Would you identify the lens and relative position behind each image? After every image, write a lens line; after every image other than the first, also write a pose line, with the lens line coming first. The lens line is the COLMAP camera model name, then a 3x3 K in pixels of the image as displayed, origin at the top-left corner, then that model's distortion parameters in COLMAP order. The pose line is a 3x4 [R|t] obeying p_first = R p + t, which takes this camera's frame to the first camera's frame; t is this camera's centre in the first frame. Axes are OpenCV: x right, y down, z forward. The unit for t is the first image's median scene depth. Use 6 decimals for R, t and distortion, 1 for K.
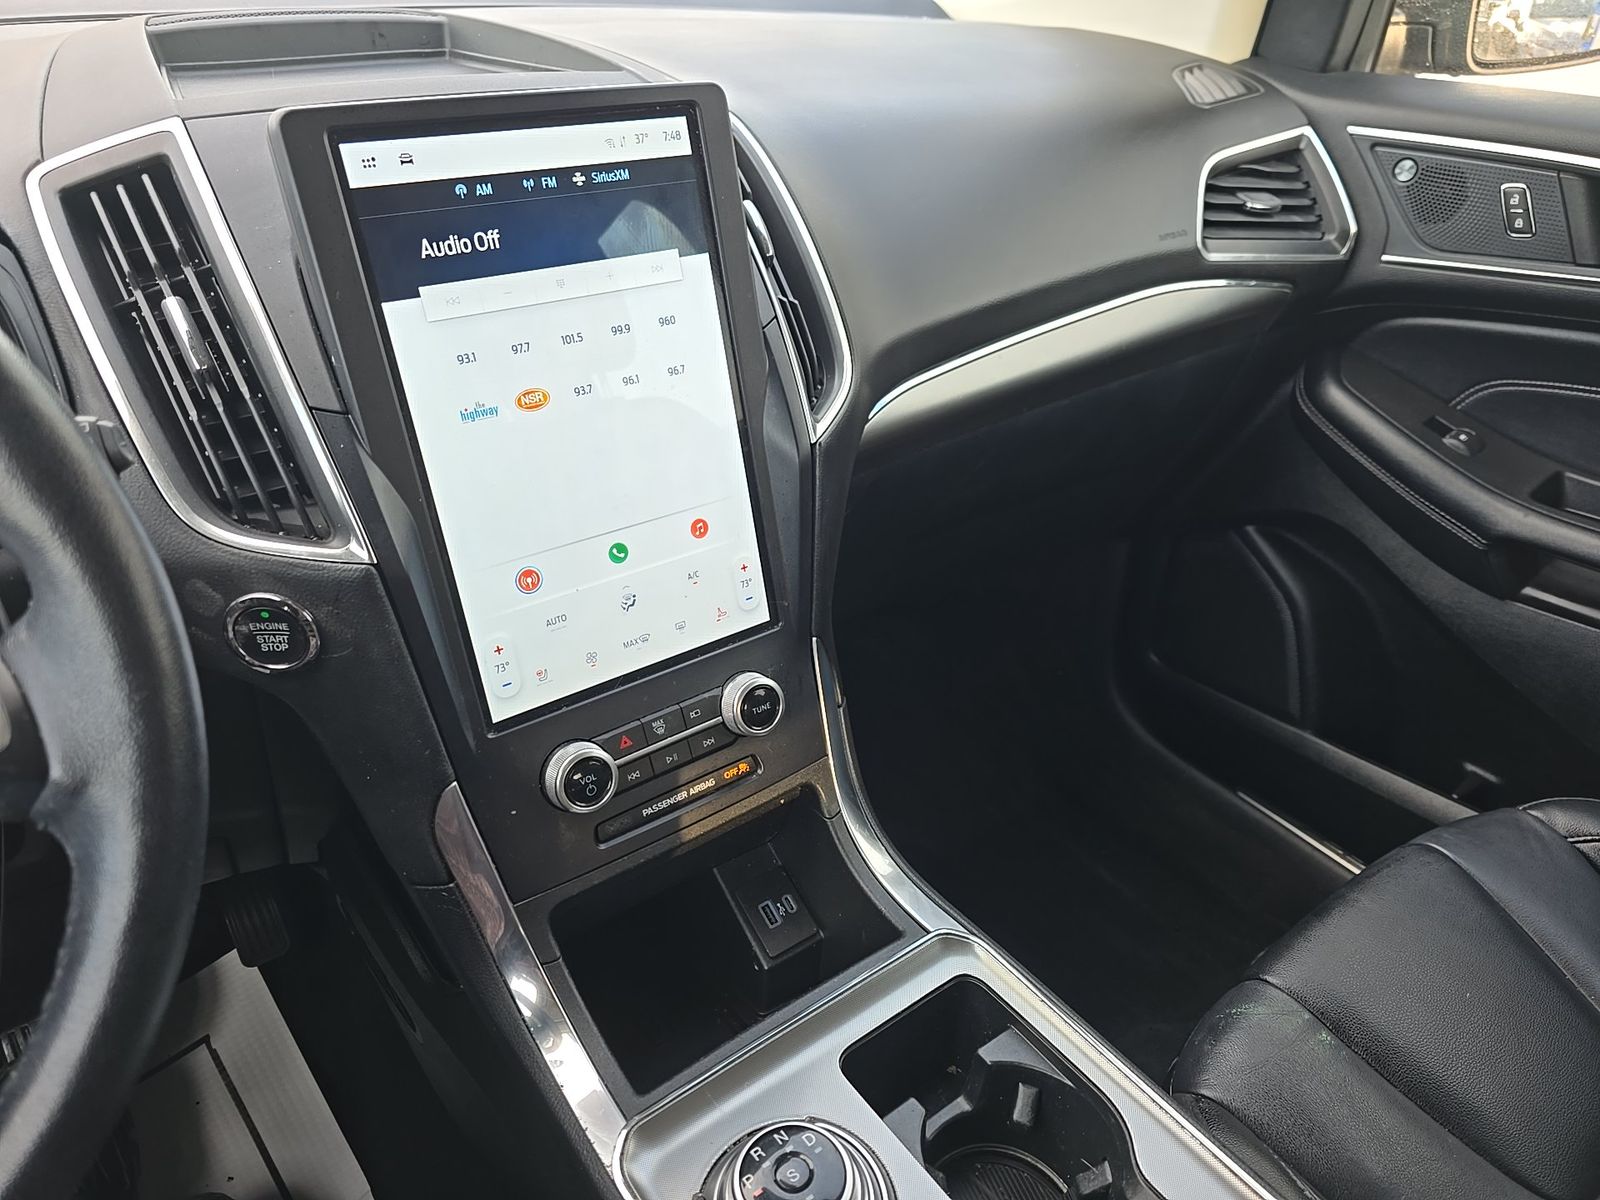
lens RADIAL K [[1100.1, 0, 791.4], [0, 1100.1, 599.4], [0, 0, 1]] dist [0.058561, -0.040357]
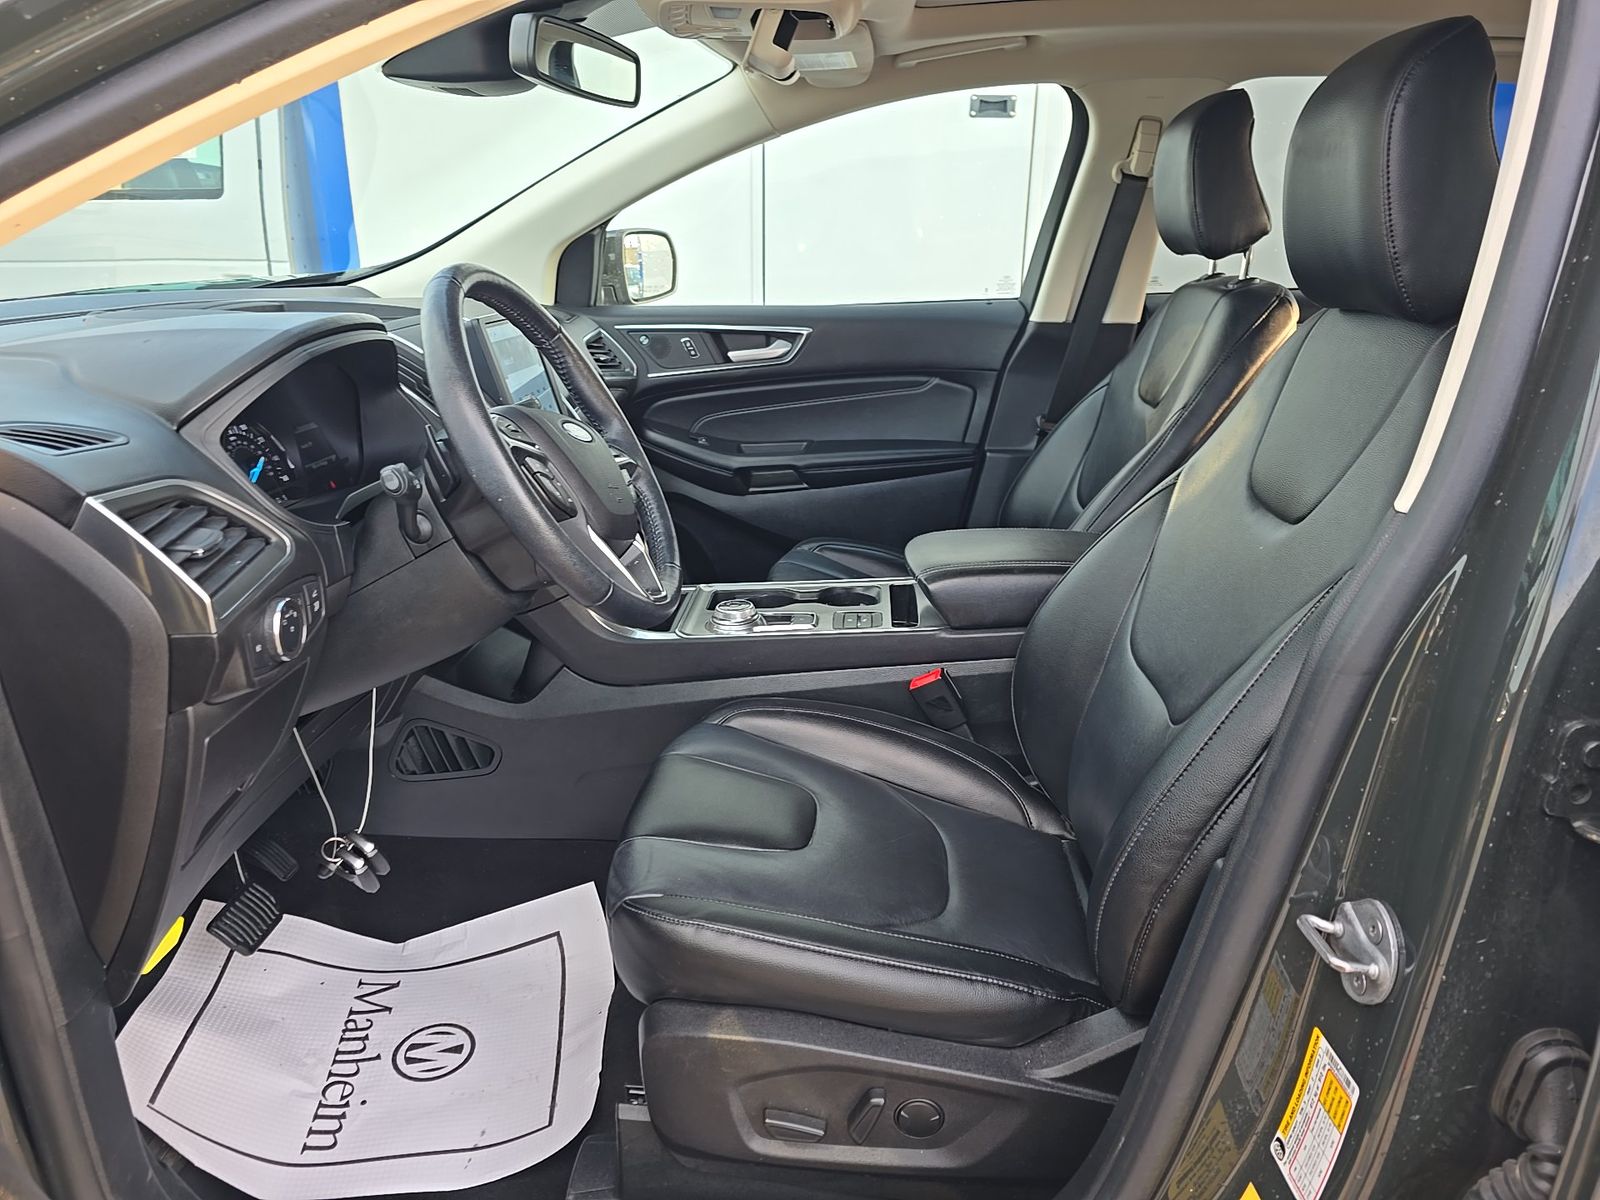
lens RADIAL K [[1100.1, 0, 783.3], [0, 1100.1, 628.8], [0, 0, 1]] dist [0.058561, -0.040357]
pose [[0.651326, -0.280164, 0.705183, -1.090522], [0.415362, 0.909382, -0.022348, 0.354635], [-0.635019, 0.307462, 0.708673, -0.675436]]
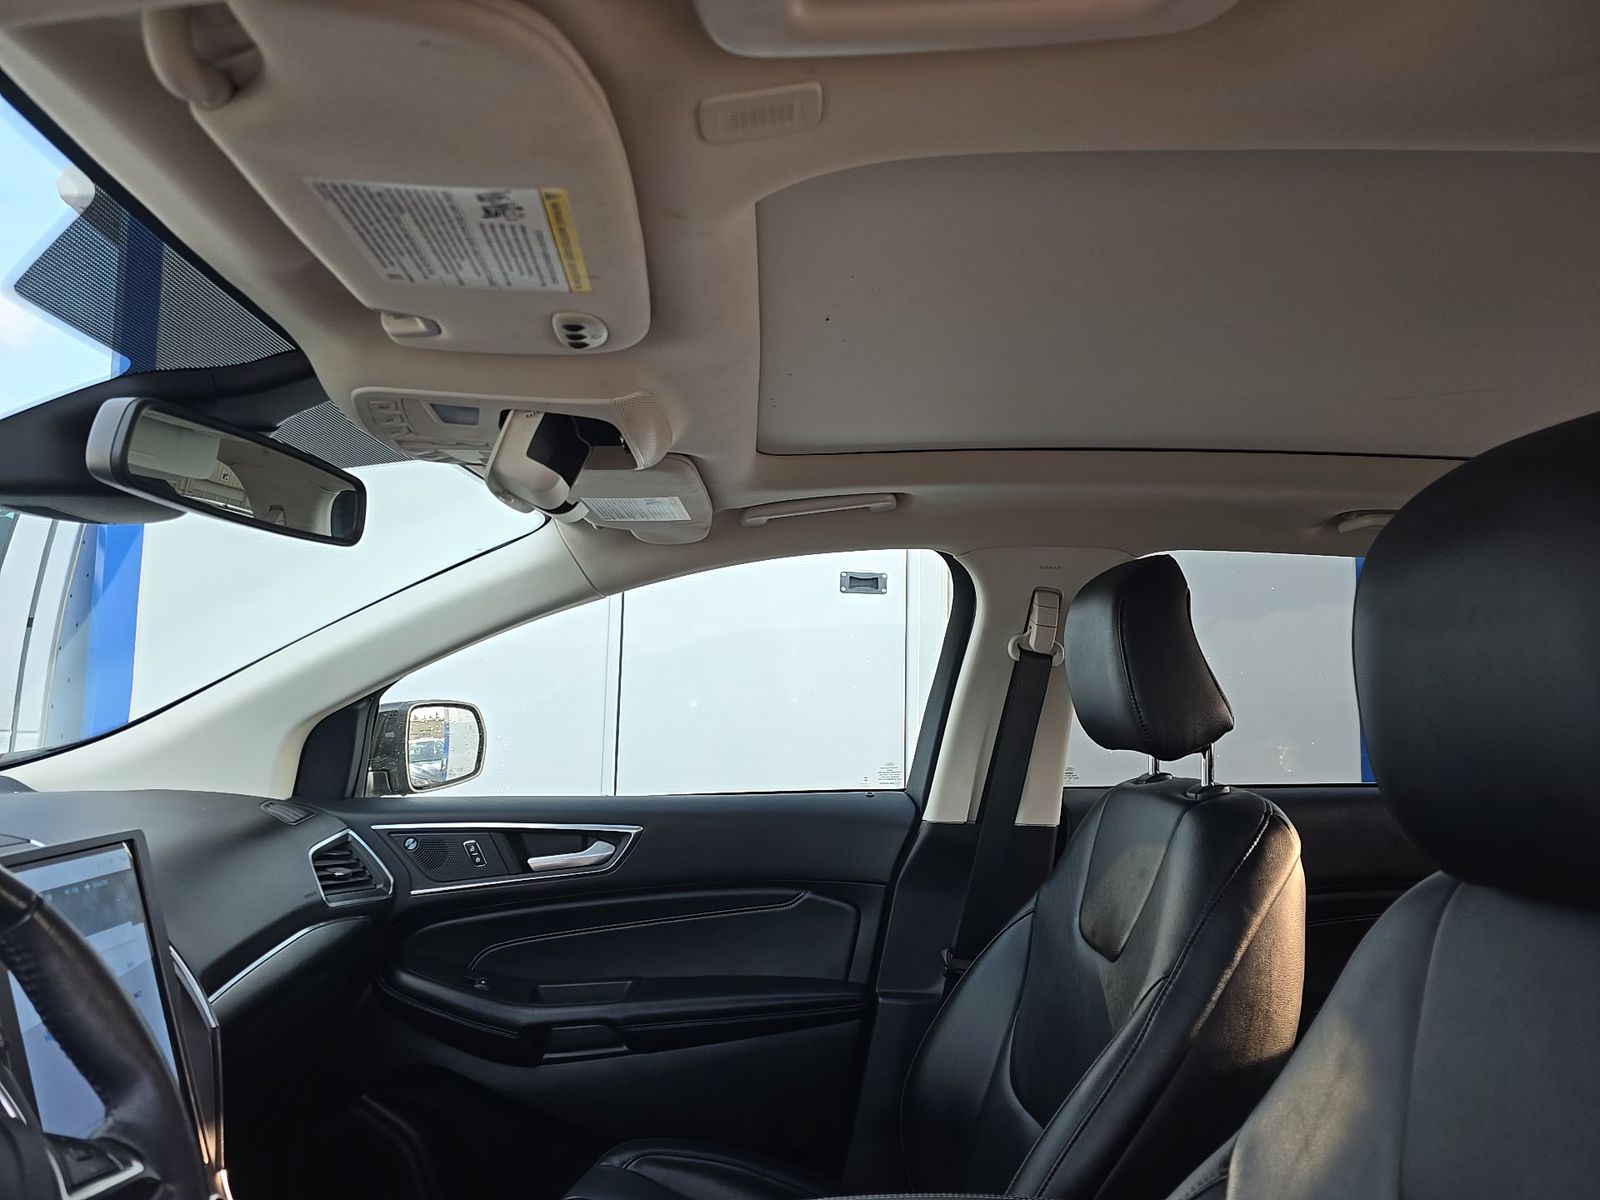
lens RADIAL K [[1100.1, 0, 810.0], [0, 1100.1, 590.8], [0, 0, 1]] dist [0.058561, -0.040357]
pose [[0.557430, 0.062171, 0.827893, -0.570317], [0.438581, 0.824642, -0.357229, 0.189439], [-0.704924, 0.562228, 0.432414, -0.424983]]
